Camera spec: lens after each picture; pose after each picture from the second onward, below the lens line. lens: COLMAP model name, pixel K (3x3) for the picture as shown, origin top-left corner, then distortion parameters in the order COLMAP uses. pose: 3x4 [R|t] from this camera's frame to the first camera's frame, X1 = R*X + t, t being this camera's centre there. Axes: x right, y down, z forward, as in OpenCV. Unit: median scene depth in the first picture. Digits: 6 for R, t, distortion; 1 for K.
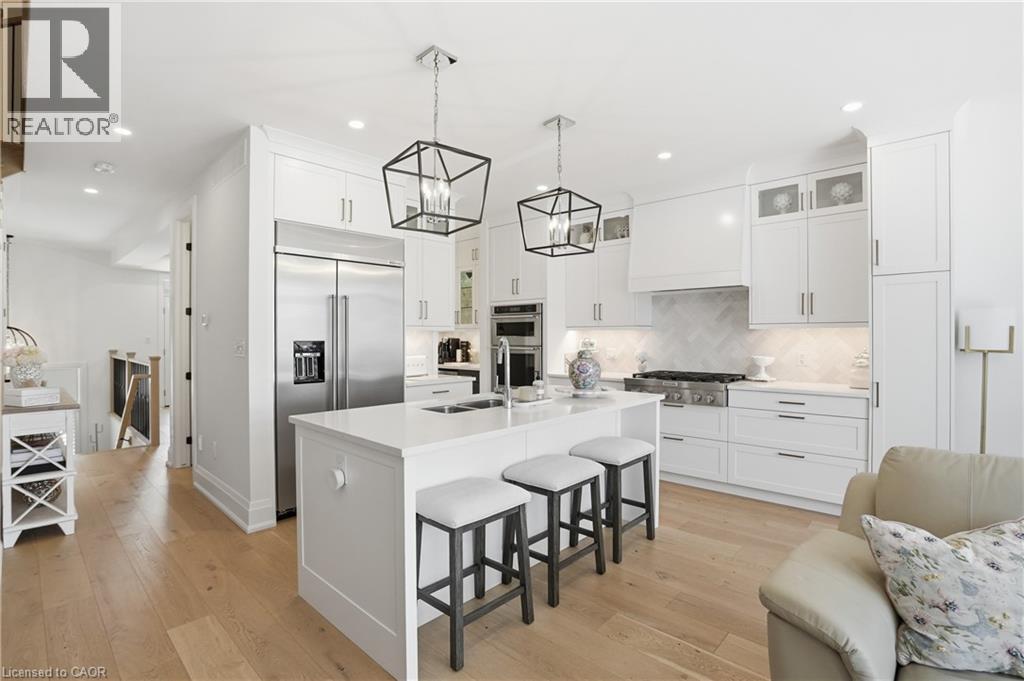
lens RADIAL K [[492.9, 0, 510.7], [0, 492.9, 334.1], [0, 0, 1]] dist [-0.054760, 0.016155]
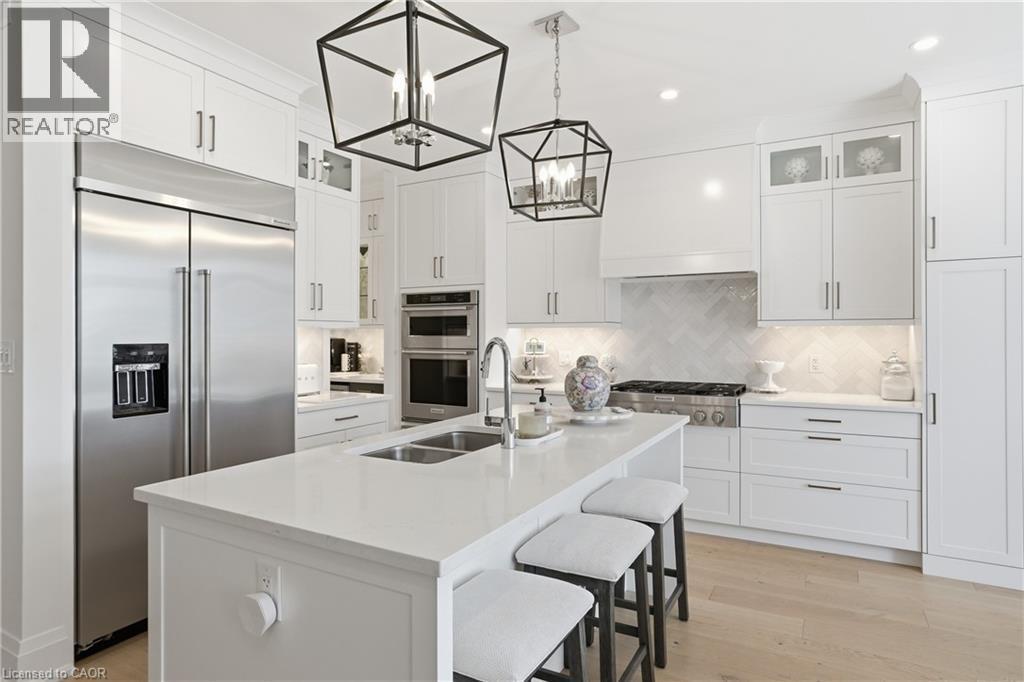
lens RADIAL K [[592.2, 0, 515.3], [0, 592.2, 330.5], [0, 0, 1]] dist [-0.014173, 0.001609]
pose [[0.969431, 0.002647, 0.245349, -0.133569], [-0.001702, 0.999990, -0.004064, 0.000117], [-0.245358, 0.003523, 0.969426, 0.177694]]
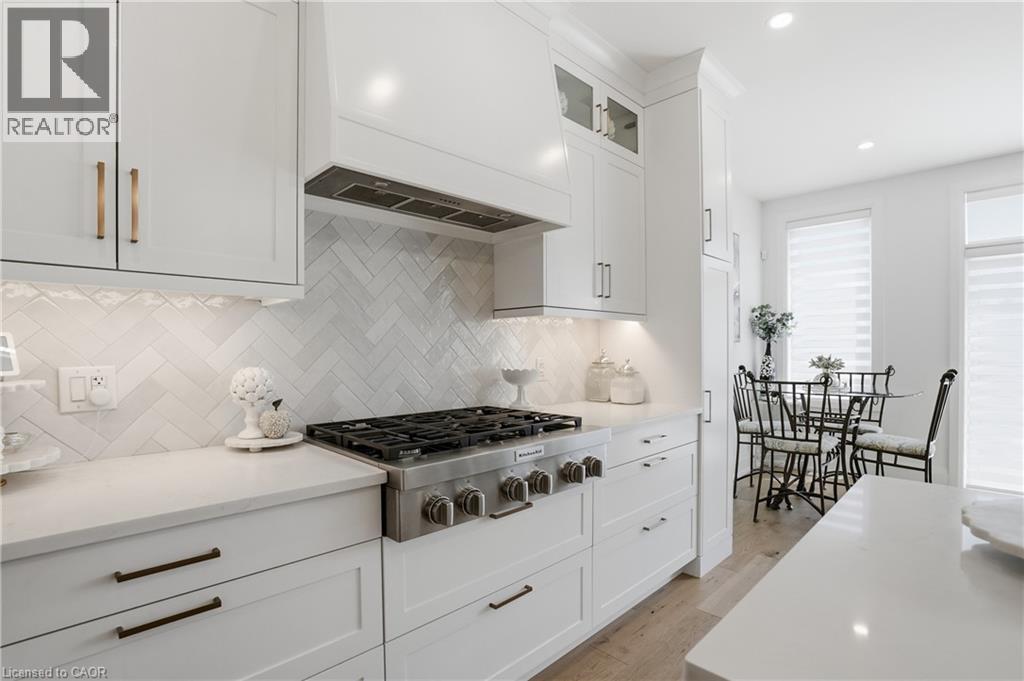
lens RADIAL K [[493.2, 0, 502.1], [0, 493.2, 356.9], [0, 0, 1]] dist [-0.034865, 0.000462]
pose [[0.051614, -0.010270, 0.998614, -0.040803], [0.003575, 0.999943, 0.010099, 0.030139], [-0.998661, 0.003049, 0.051648, 1.077206]]
